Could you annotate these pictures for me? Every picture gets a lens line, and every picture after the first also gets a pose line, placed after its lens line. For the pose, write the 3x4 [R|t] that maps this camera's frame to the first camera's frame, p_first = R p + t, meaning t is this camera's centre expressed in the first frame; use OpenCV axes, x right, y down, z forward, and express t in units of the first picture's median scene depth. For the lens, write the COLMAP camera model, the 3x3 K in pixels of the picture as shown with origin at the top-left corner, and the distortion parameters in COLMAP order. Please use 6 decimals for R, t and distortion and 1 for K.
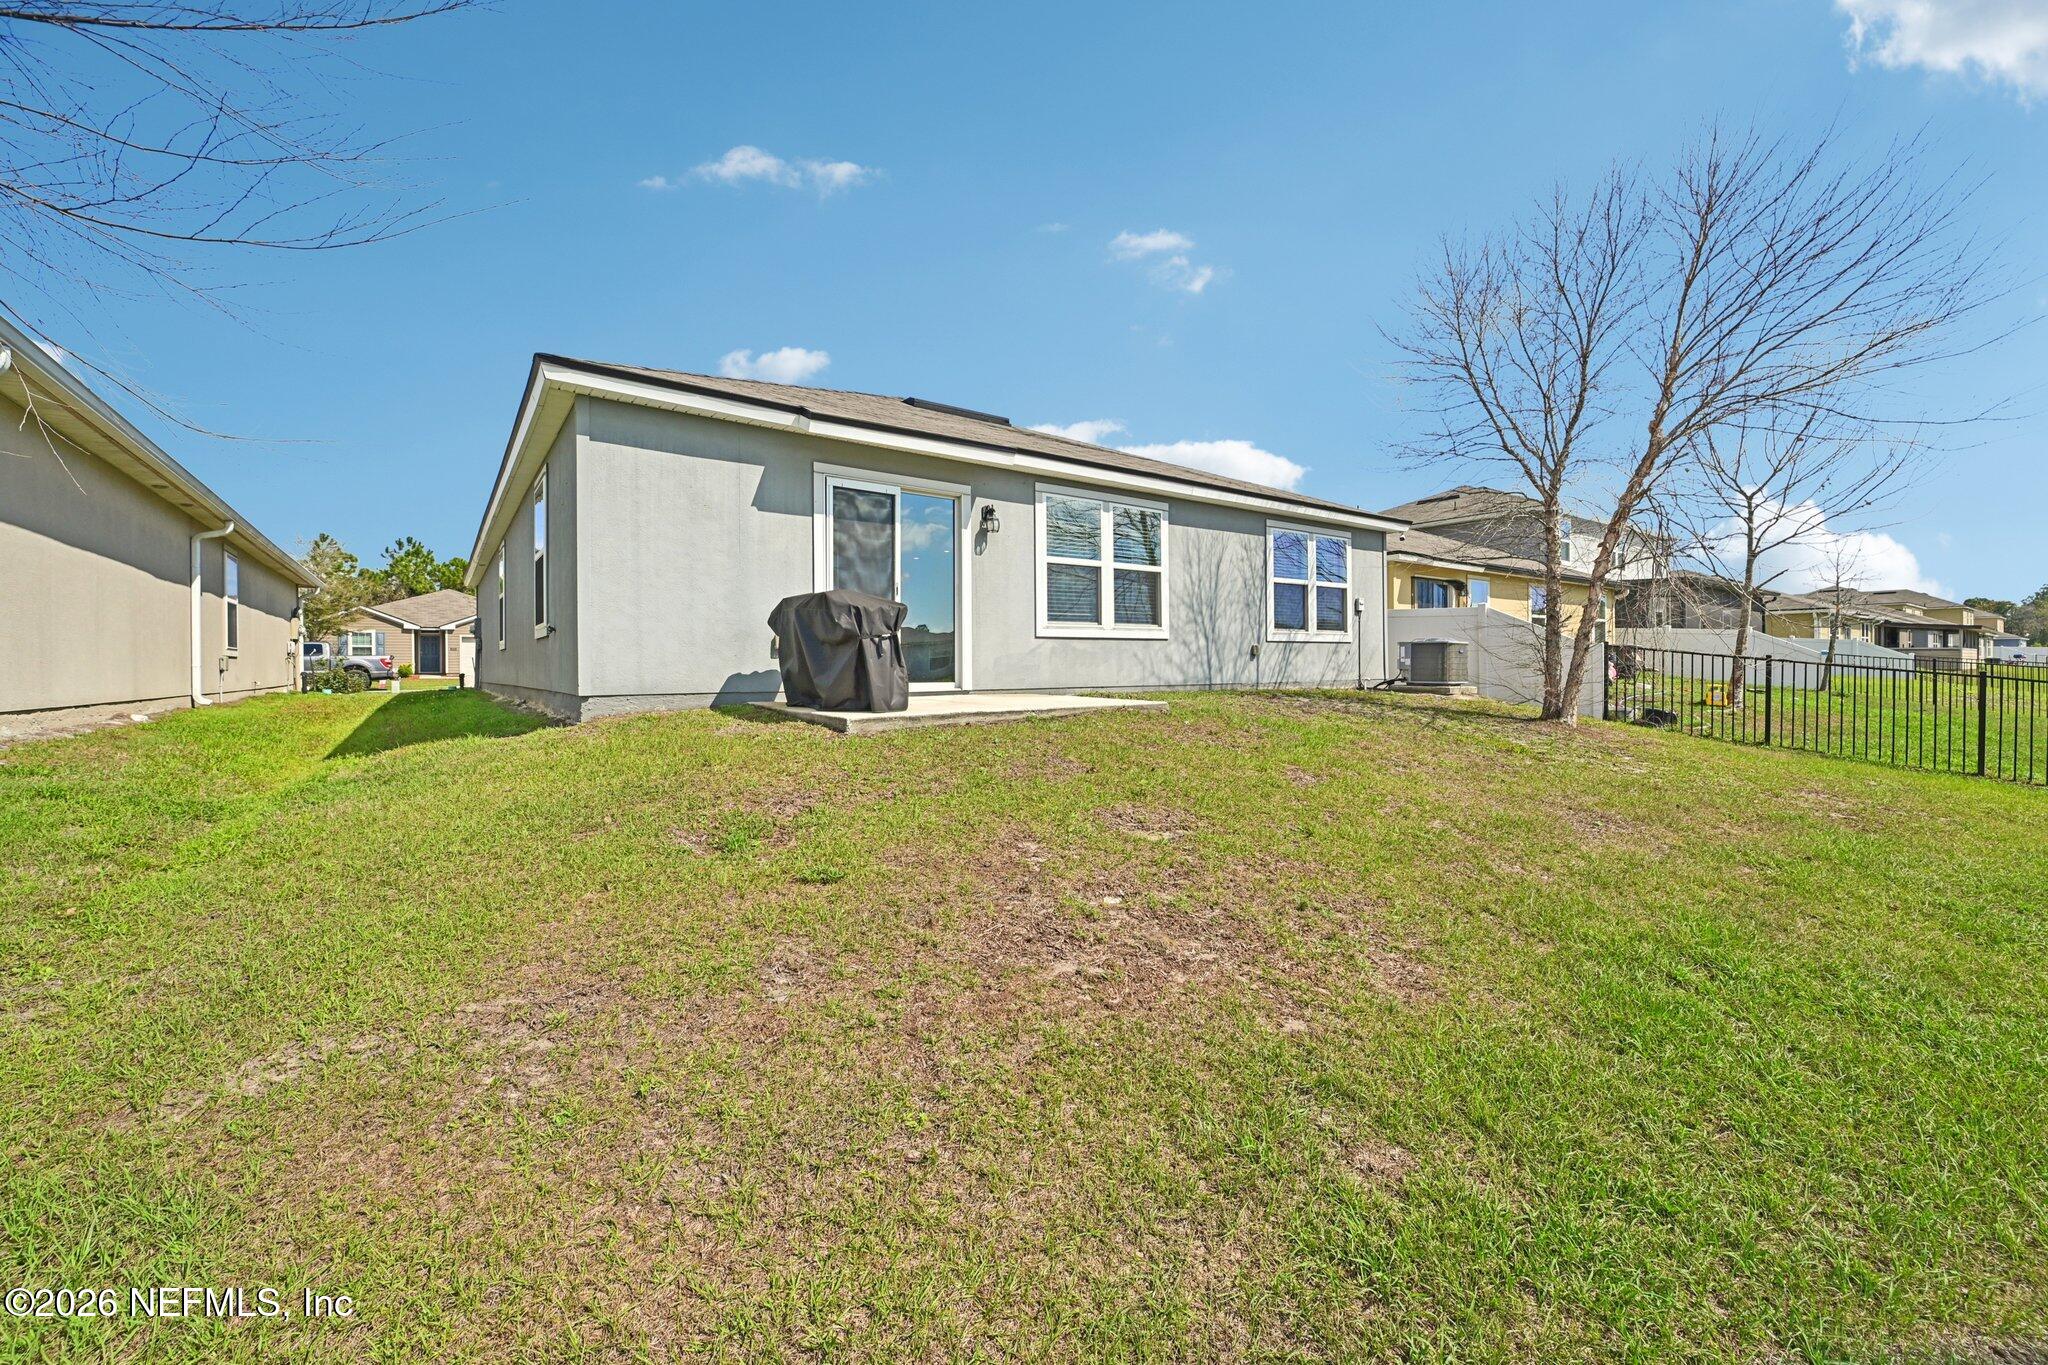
lens RADIAL K [[810.5, 0, 1023.6], [0, 810.5, 671.2], [0, 0, 1]] dist [0.001175, -0.000116]
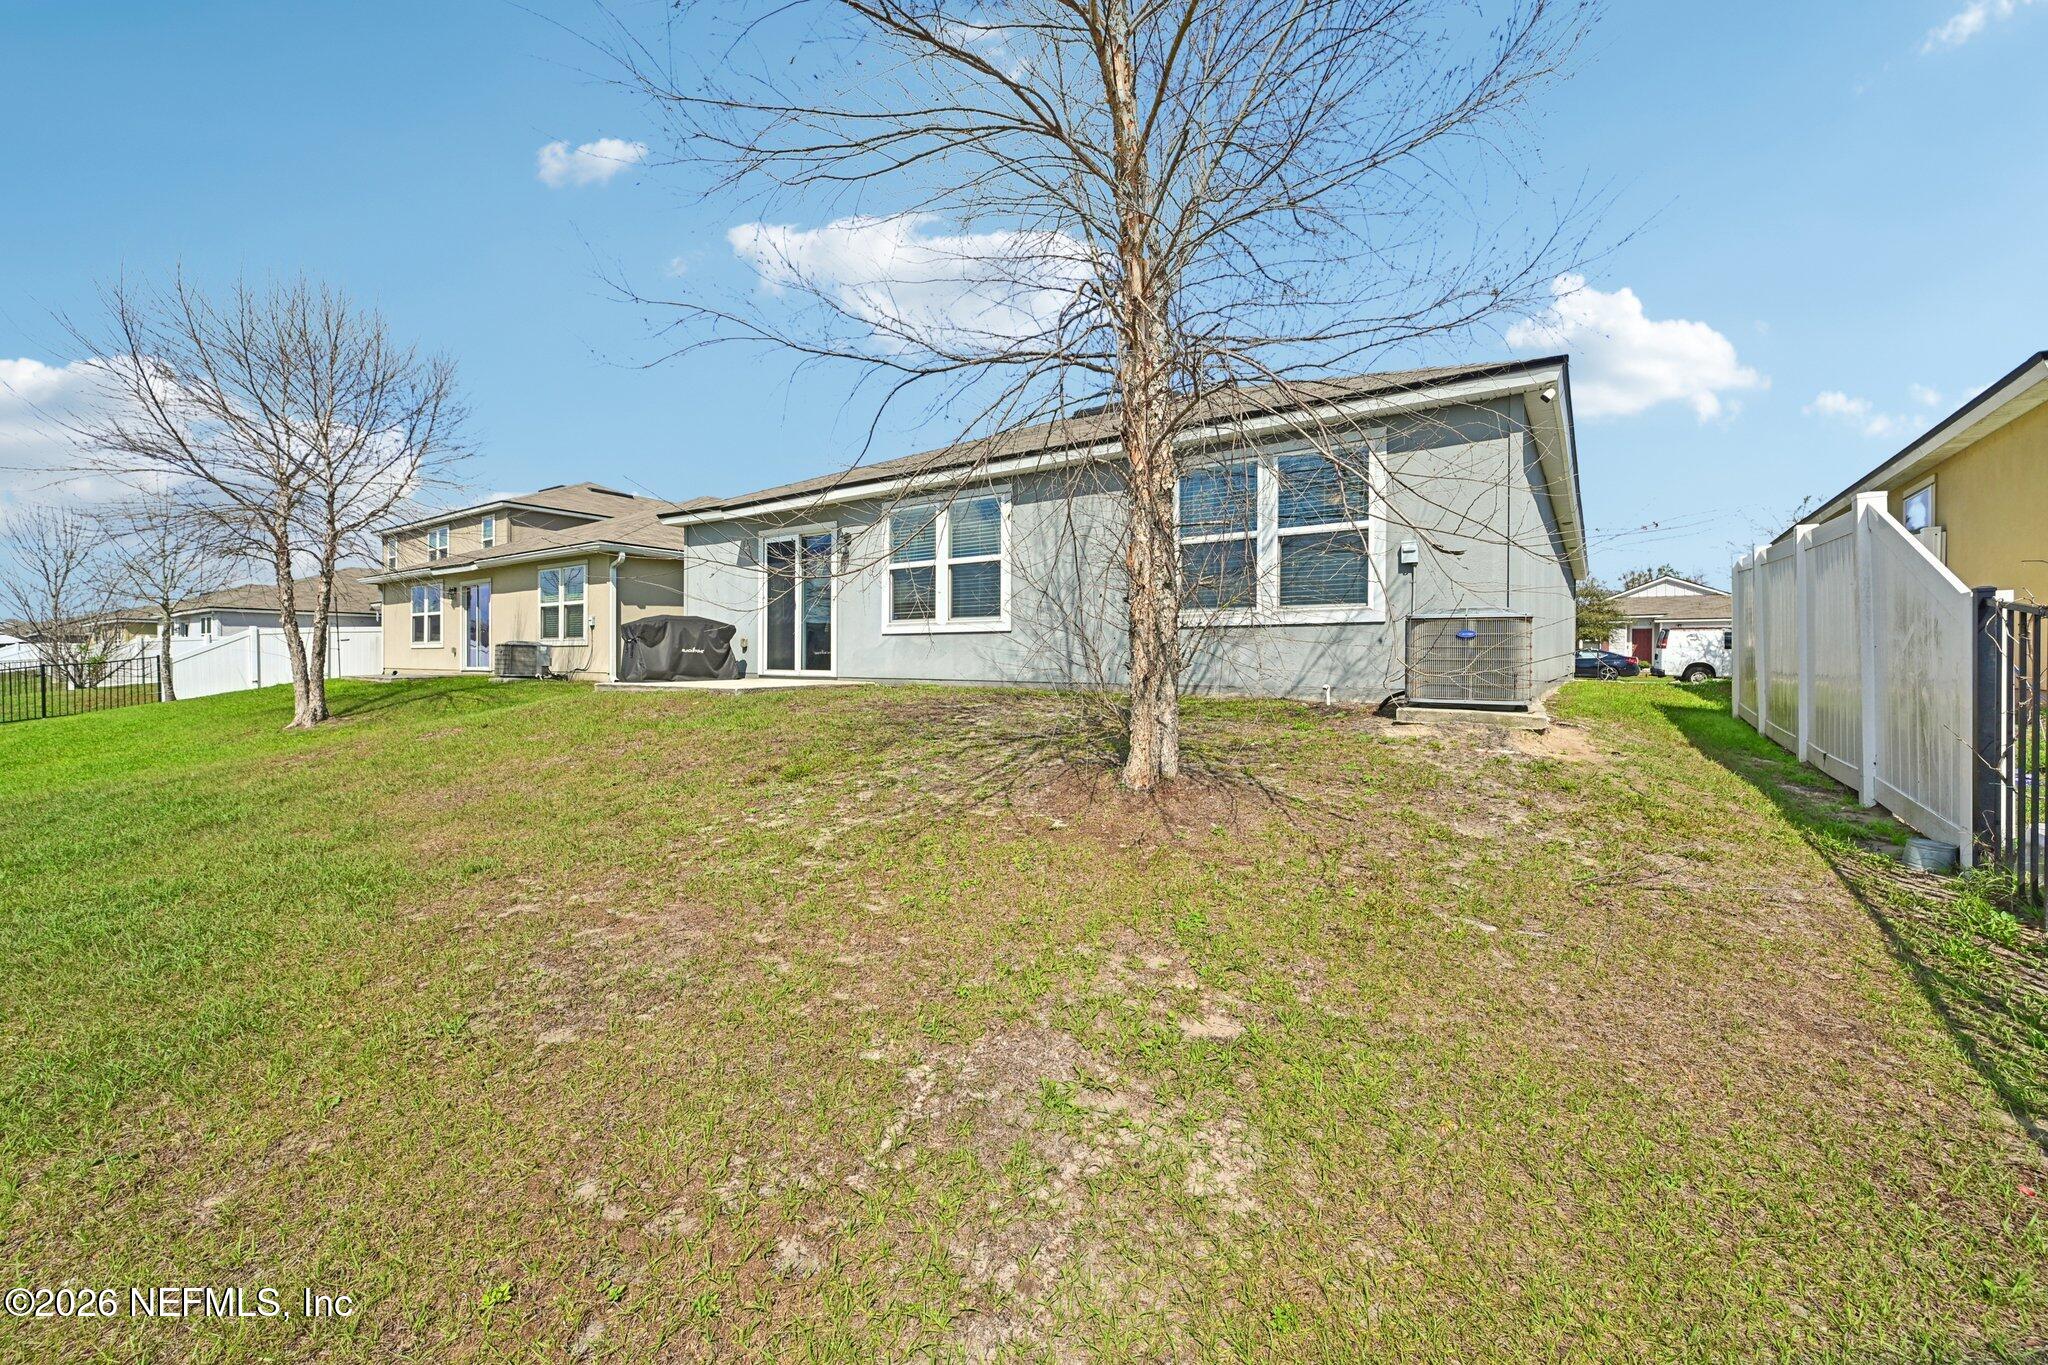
lens RADIAL K [[810.5, 0, 1020.9], [0, 810.5, 672.9], [0, 0, 1]] dist [0.001175, -0.000116]
pose [[0.322907, 0.020419, -0.946210, 1.062773], [-0.014902, 0.999753, 0.016489, -0.007615], [0.946313, 0.008776, 0.323132, 0.717528]]
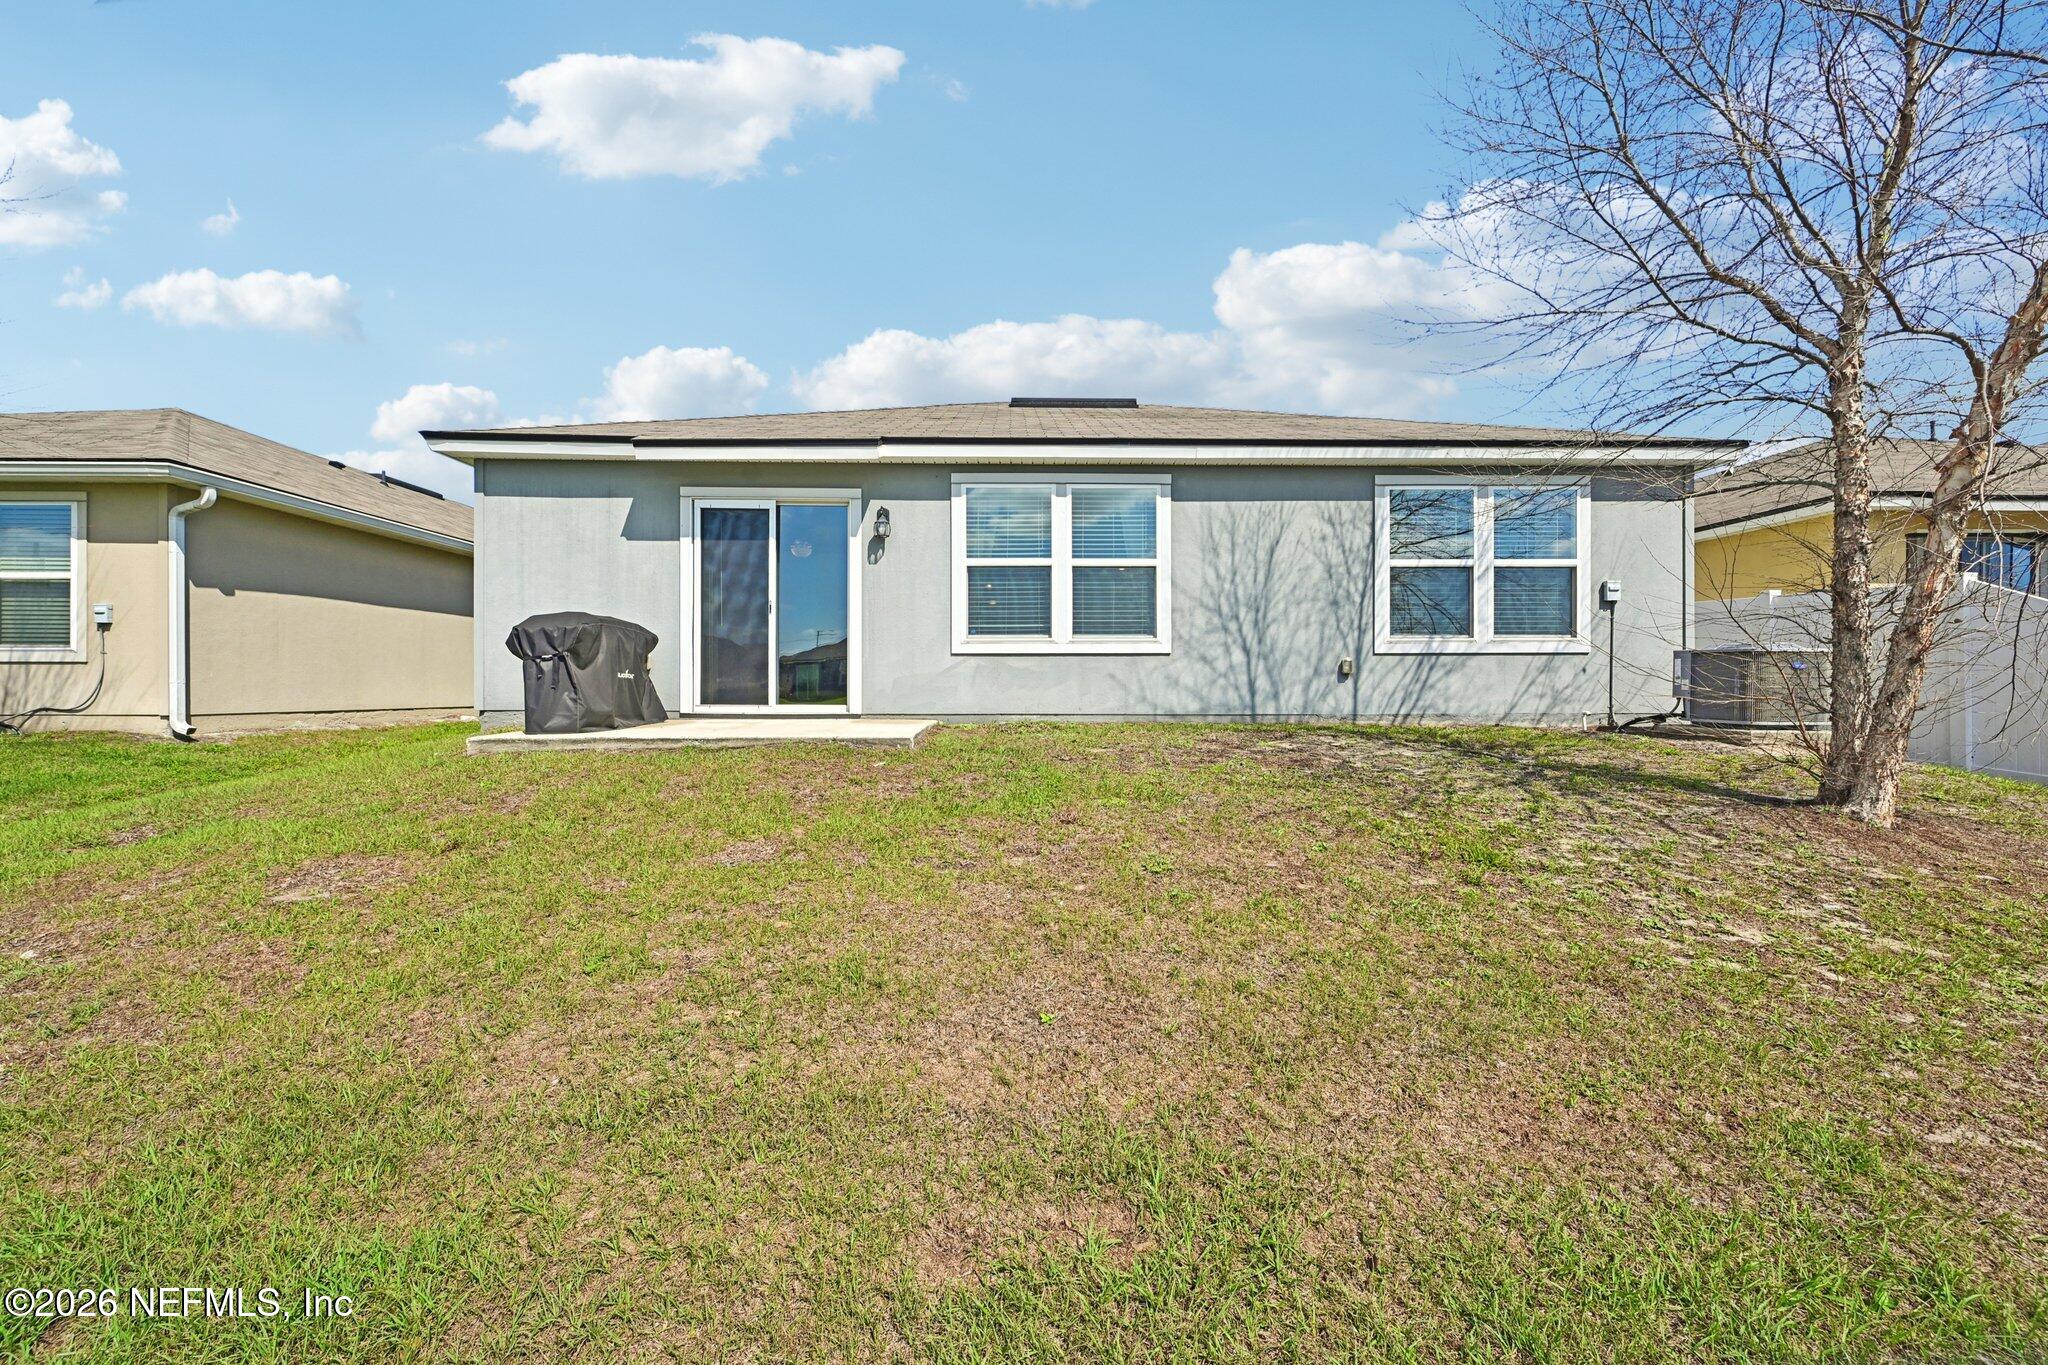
lens RADIAL K [[810.5, 0, 1016.3], [0, 810.5, 687.8], [0, 0, 1]] dist [0.001175, -0.000116]
pose [[0.818395, 0.005589, -0.574629, 0.498898], [-0.009490, 0.999948, -0.003790, -0.003579], [0.574578, 0.008555, 0.818405, 0.300490]]
